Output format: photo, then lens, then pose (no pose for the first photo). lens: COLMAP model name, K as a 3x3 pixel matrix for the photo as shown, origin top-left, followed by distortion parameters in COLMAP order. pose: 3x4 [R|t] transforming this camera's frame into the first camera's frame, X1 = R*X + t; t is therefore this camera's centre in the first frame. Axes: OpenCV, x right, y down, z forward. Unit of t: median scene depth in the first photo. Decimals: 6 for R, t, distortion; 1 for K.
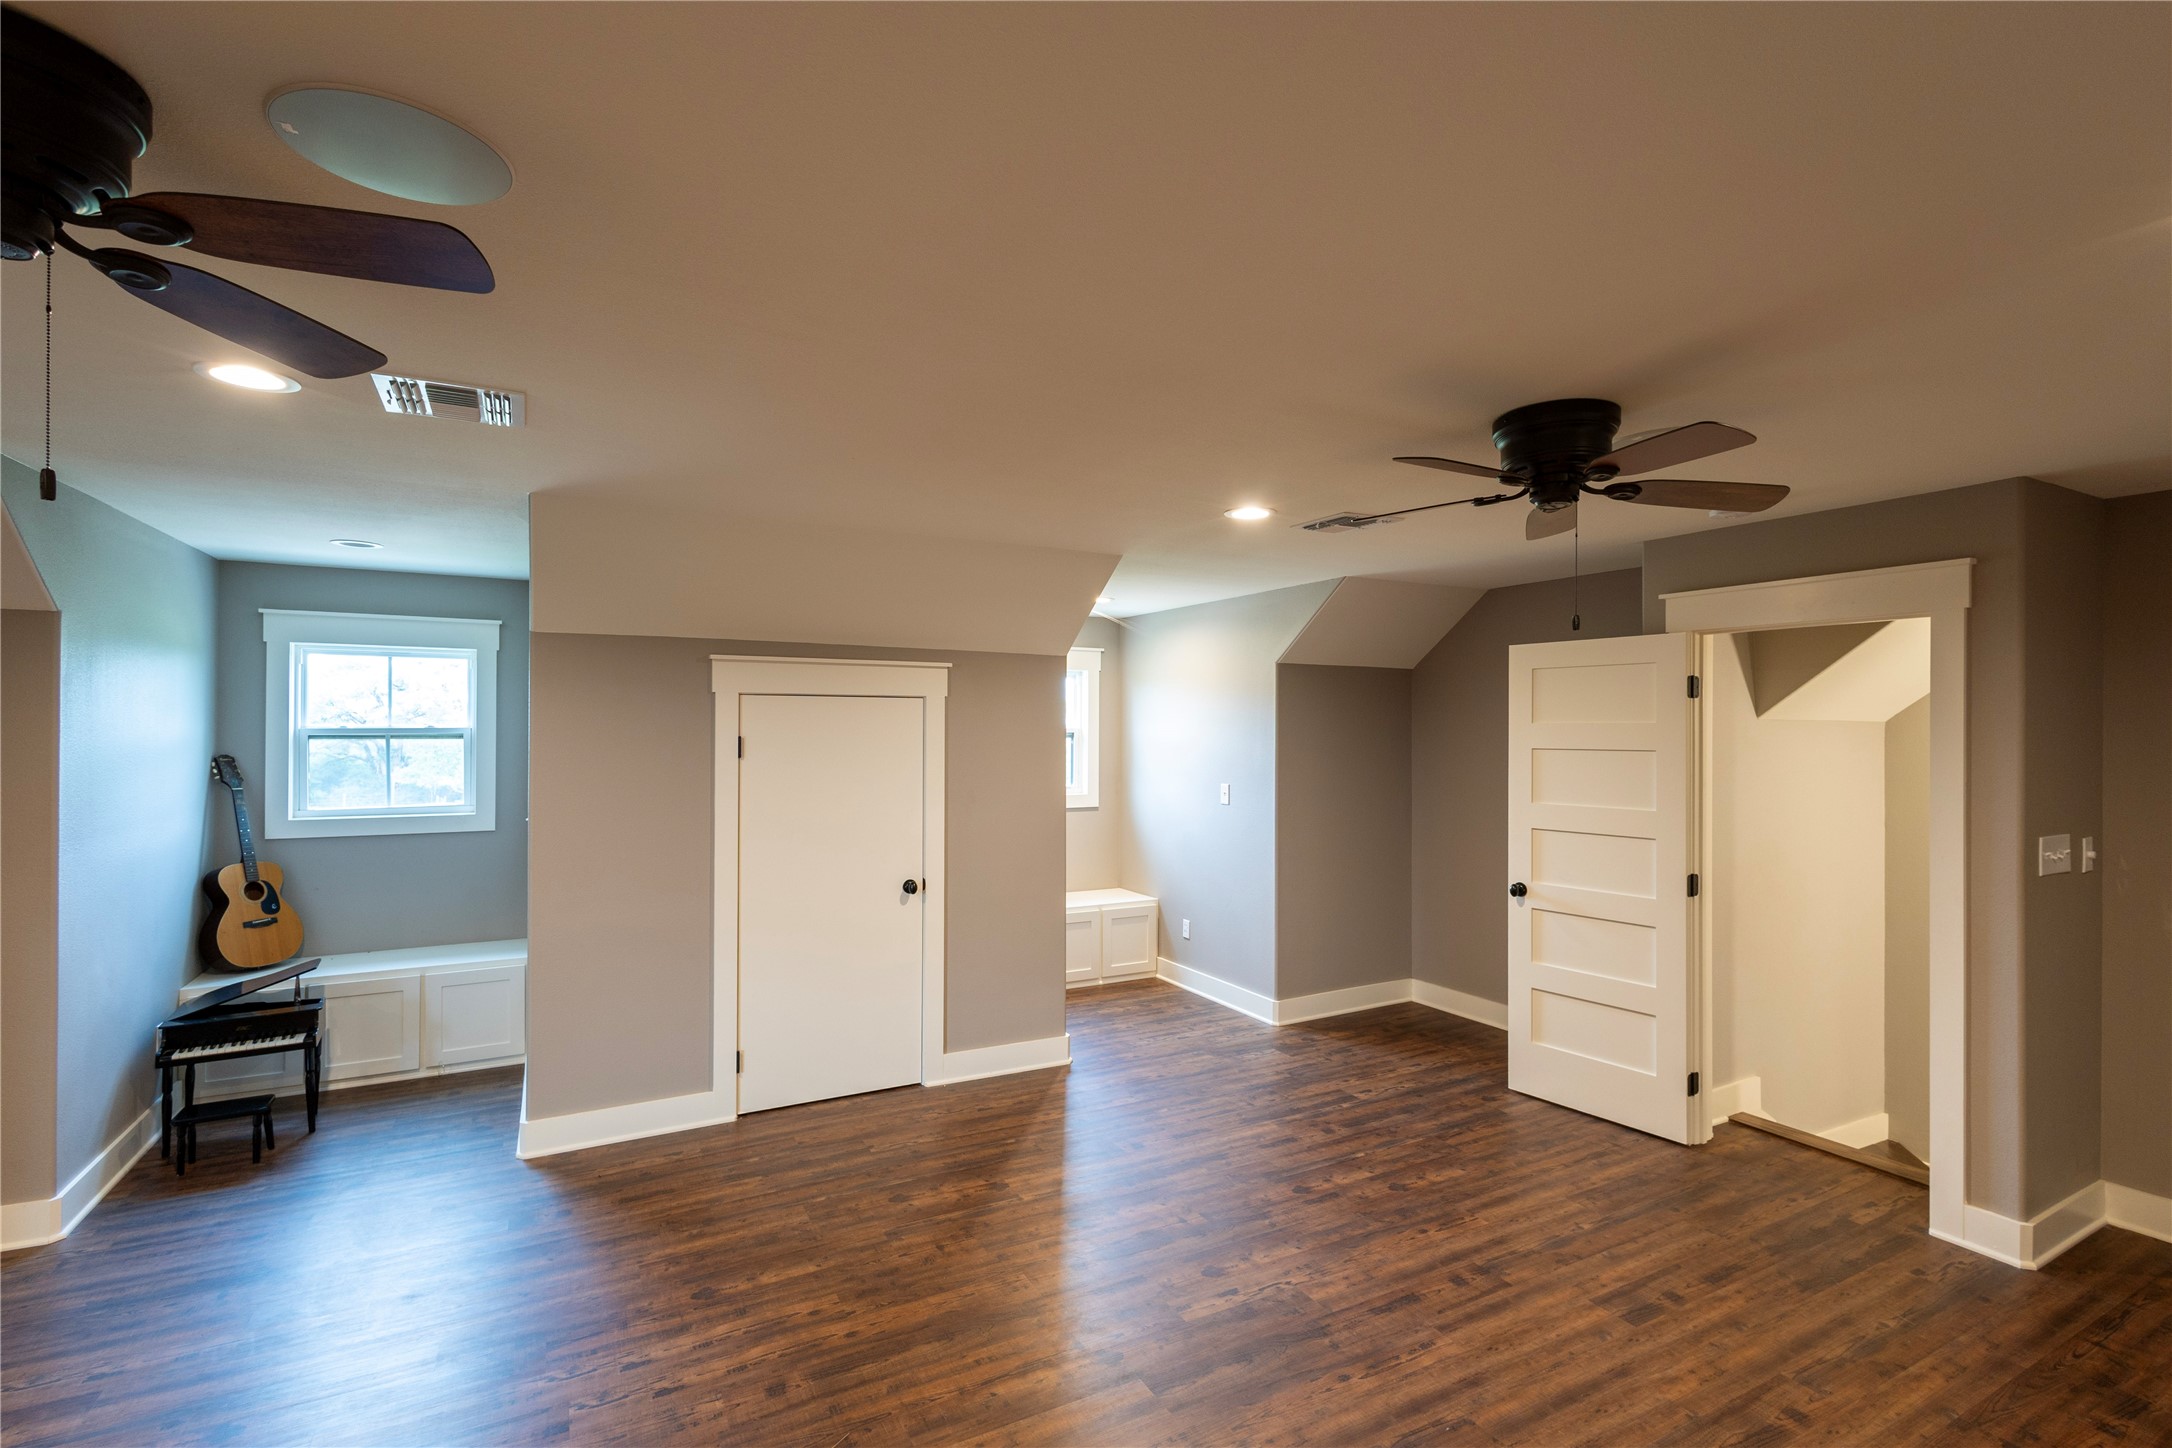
lens RADIAL K [[992.8, 0, 1086.8], [0, 992.8, 728.0], [0, 0, 1]] dist [0.012581, -0.005696]
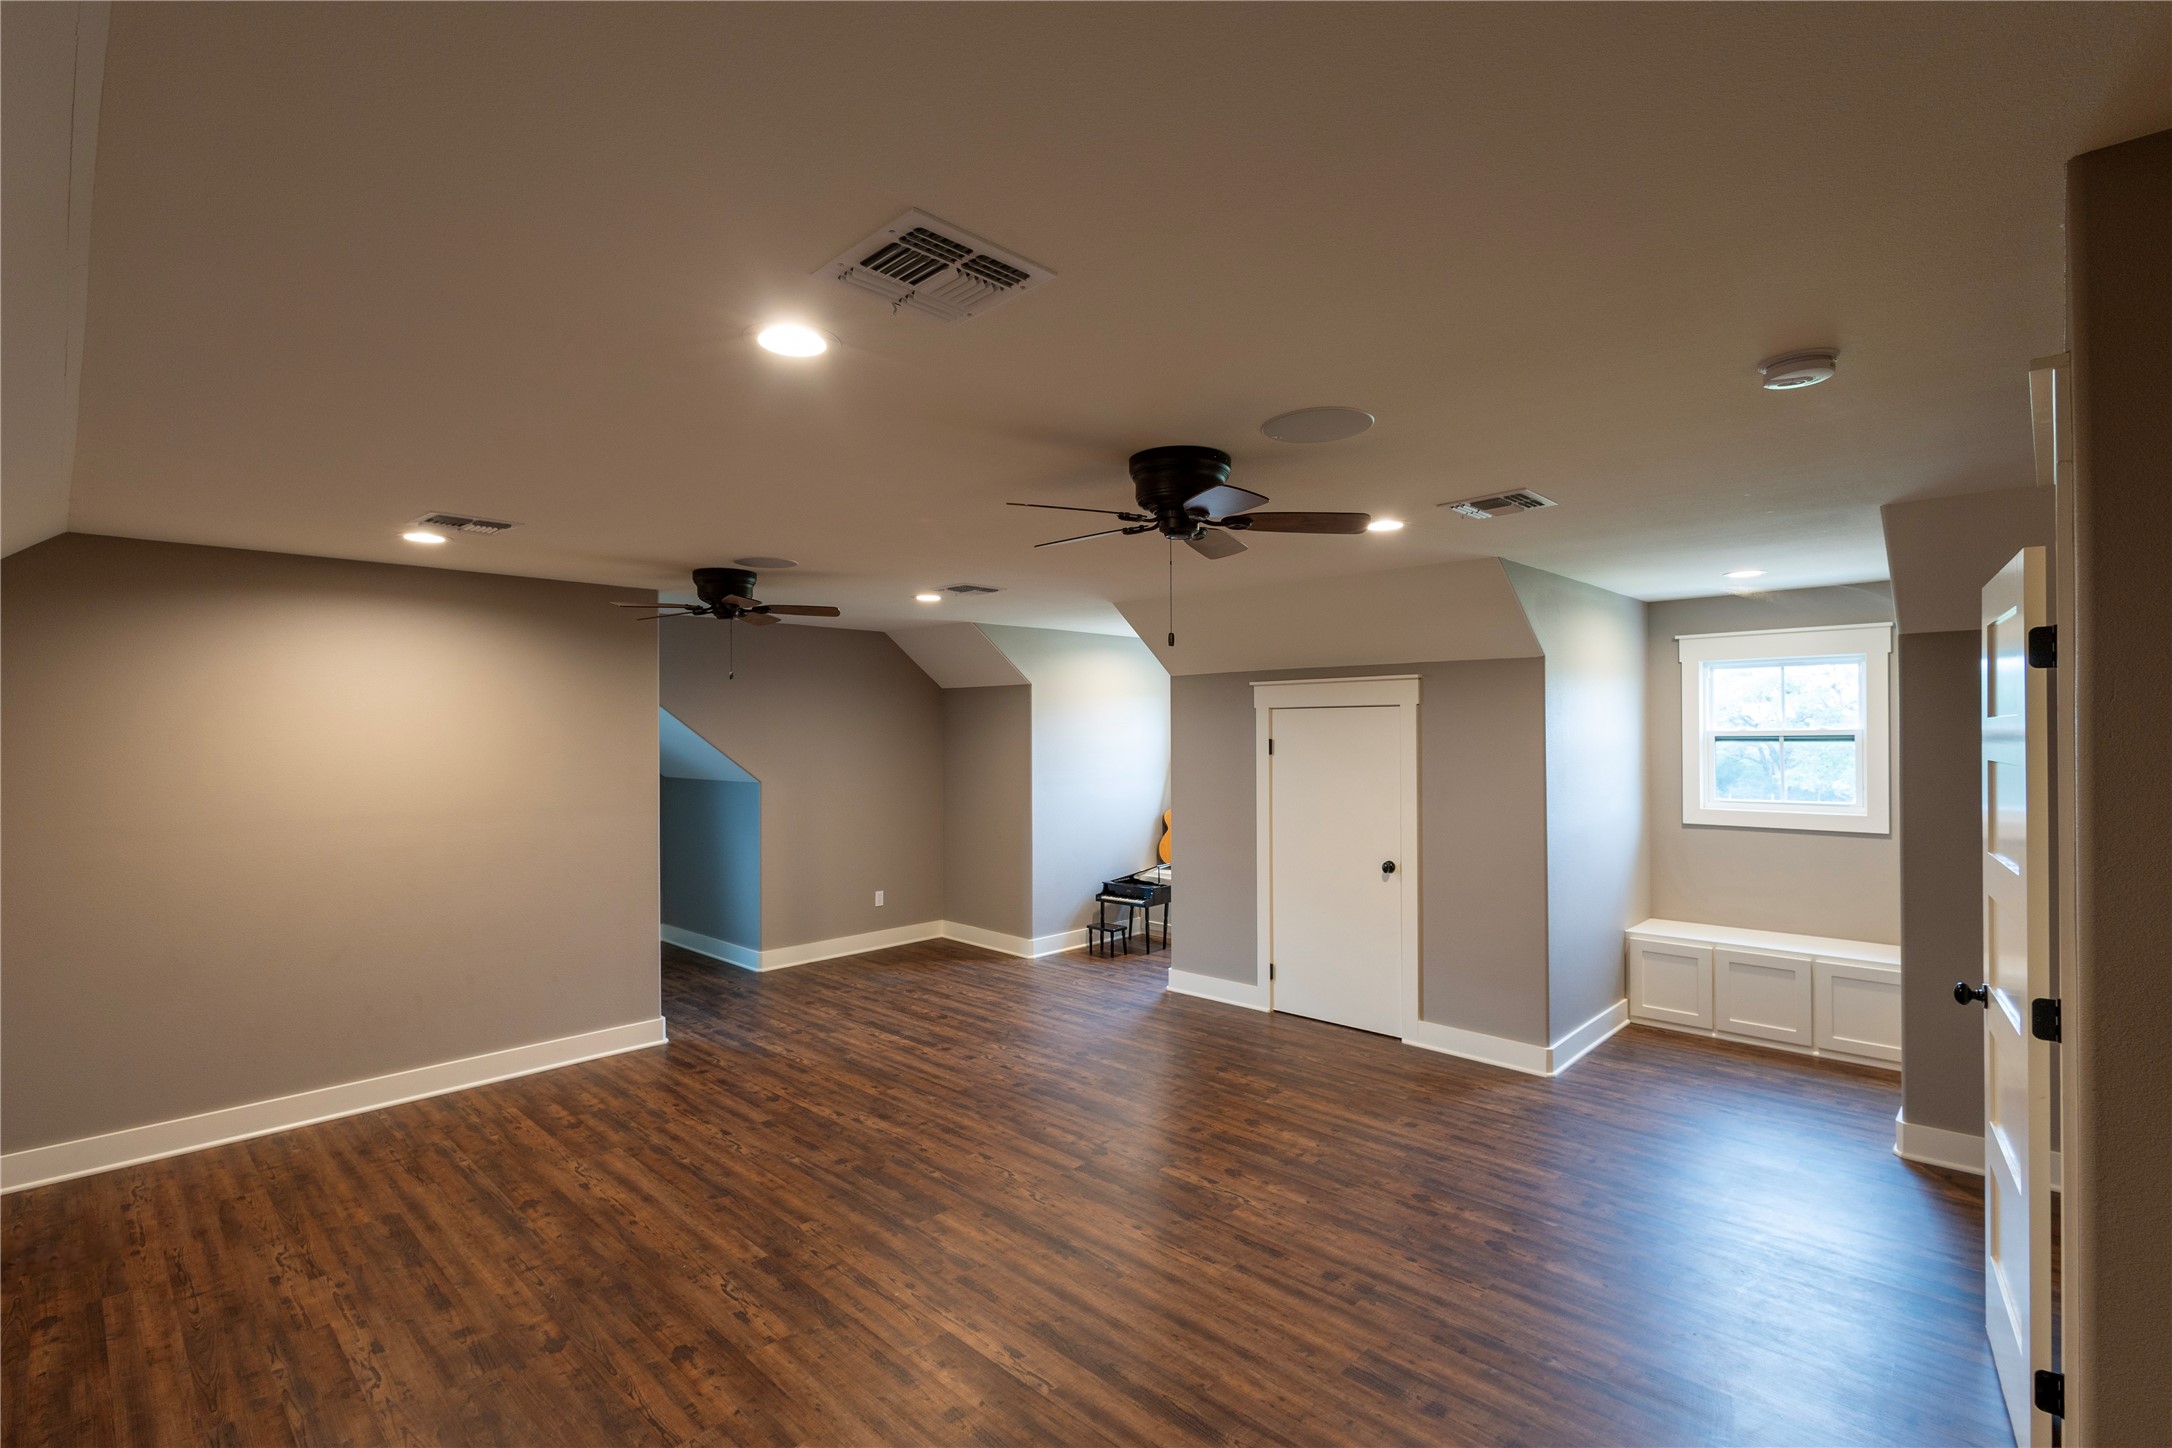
lens RADIAL K [[992.8, 0, 1085.7], [0, 992.8, 732.6], [0, 0, 1]] dist [0.012581, -0.005696]
pose [[0.304880, -0.005593, -0.952374, 0.983793], [0.007457, 0.999966, -0.003485, 0.002387], [0.952361, -0.006039, 0.304912, 0.355636]]
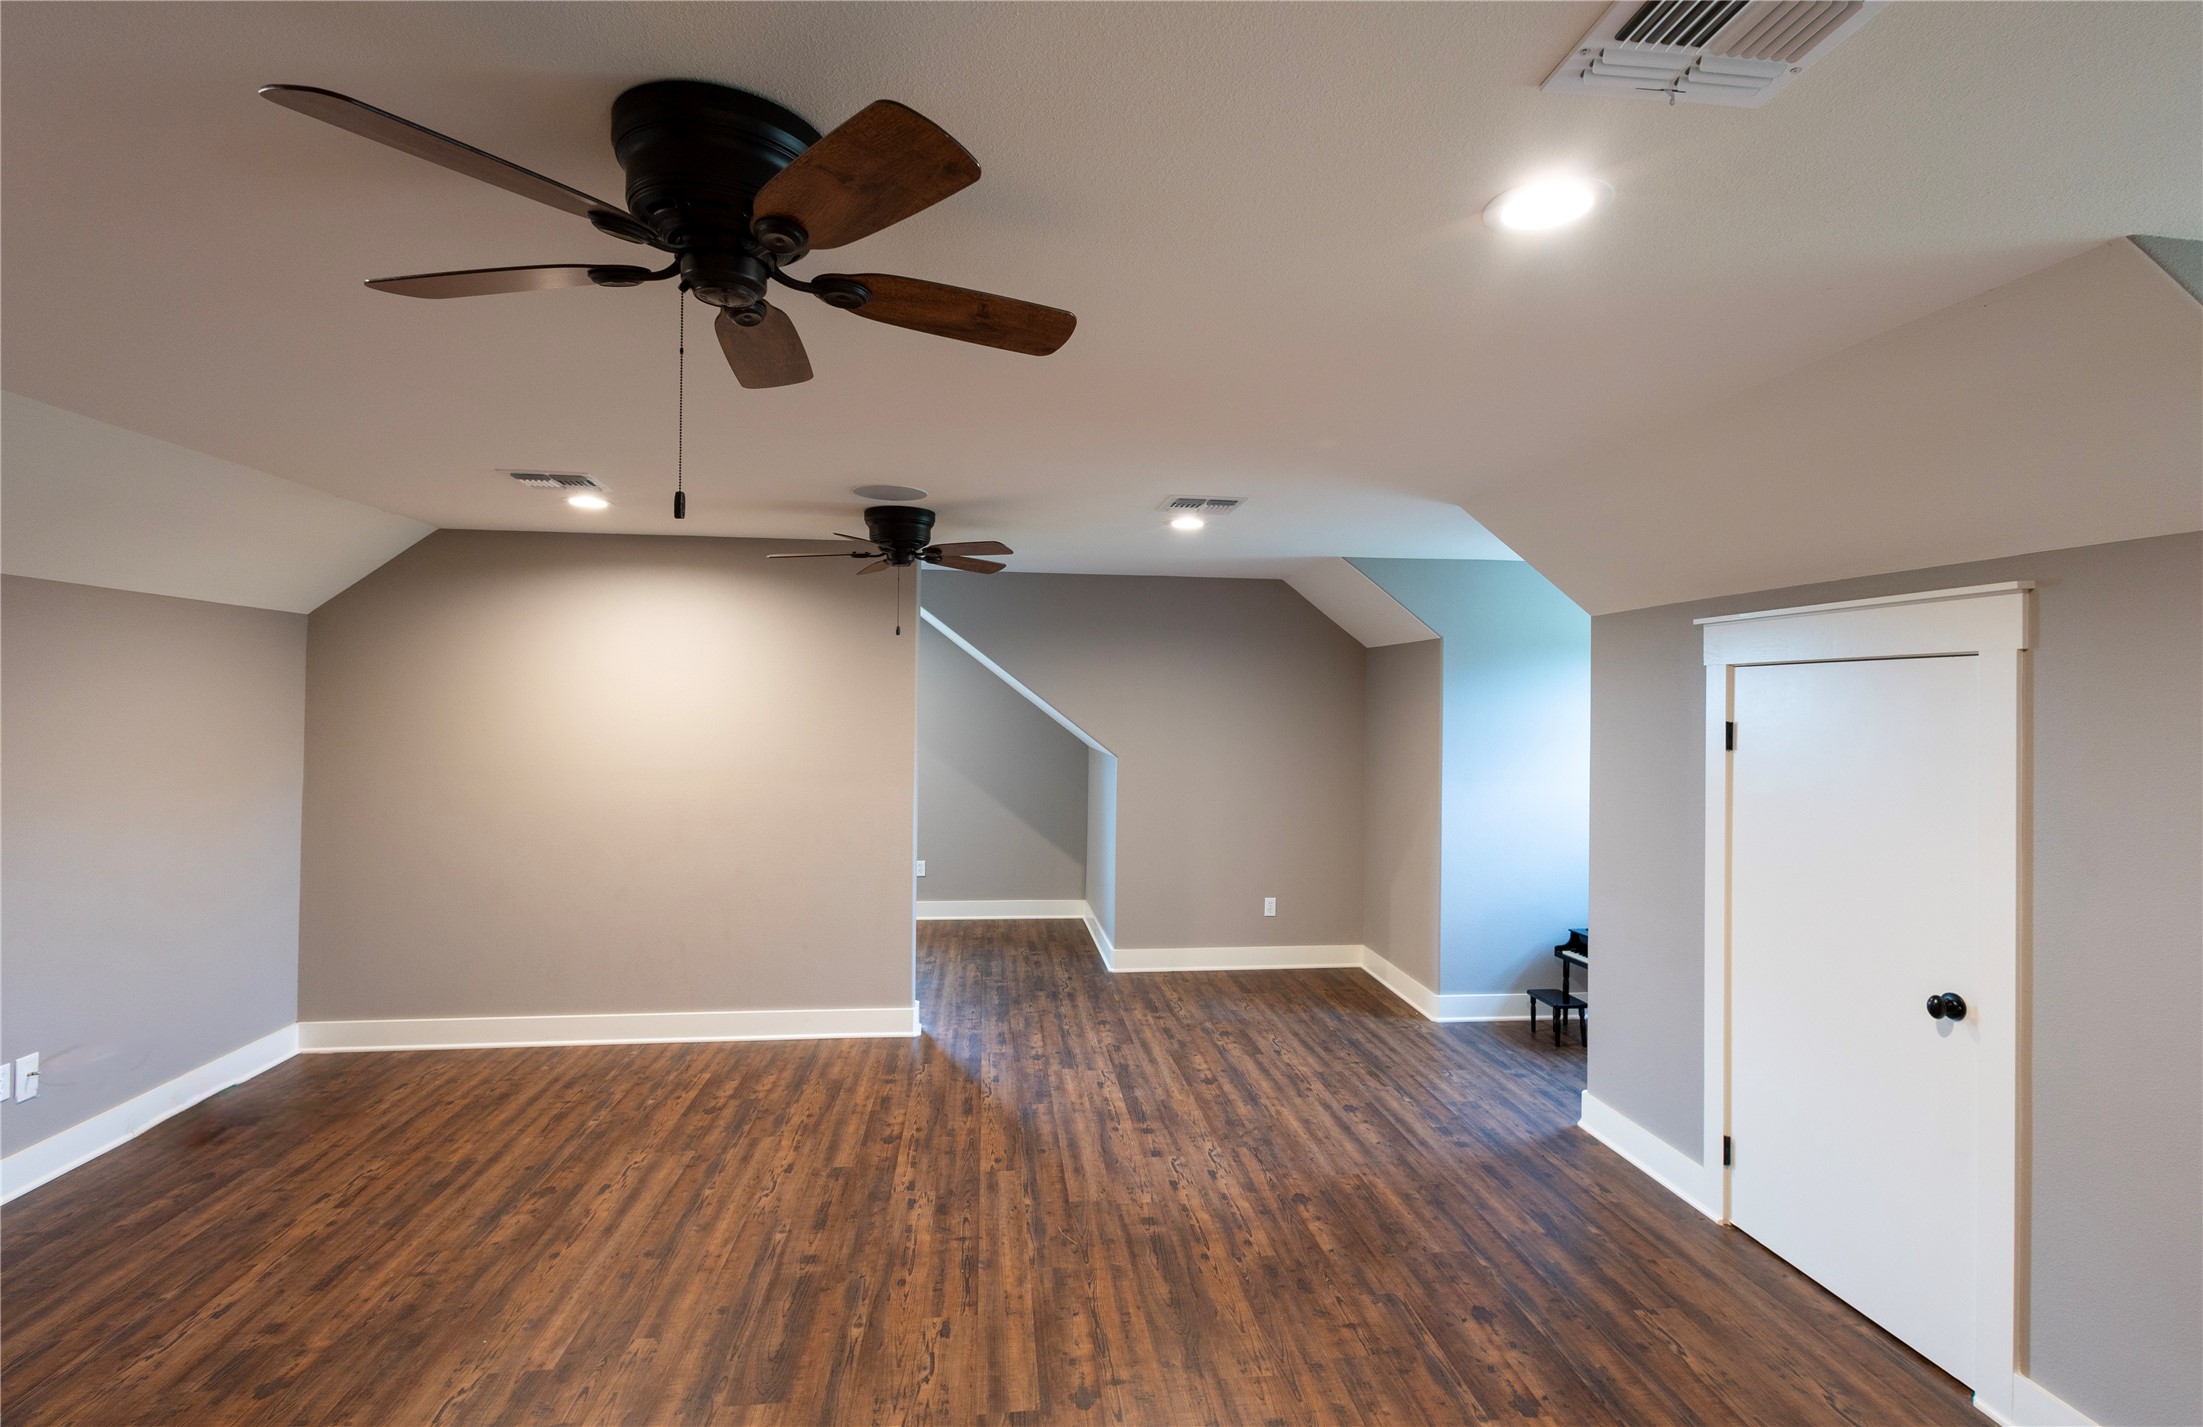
lens RADIAL K [[1005.5, 0, 1103.3], [0, 1005.5, 699.5], [0, 0, 1]] dist [0.007589, -0.002345]
pose [[-0.367751, -0.012328, -0.929843, 0.593325], [-0.011681, 0.999894, -0.008637, 0.003892], [0.929851, 0.007685, -0.367856, 0.913120]]
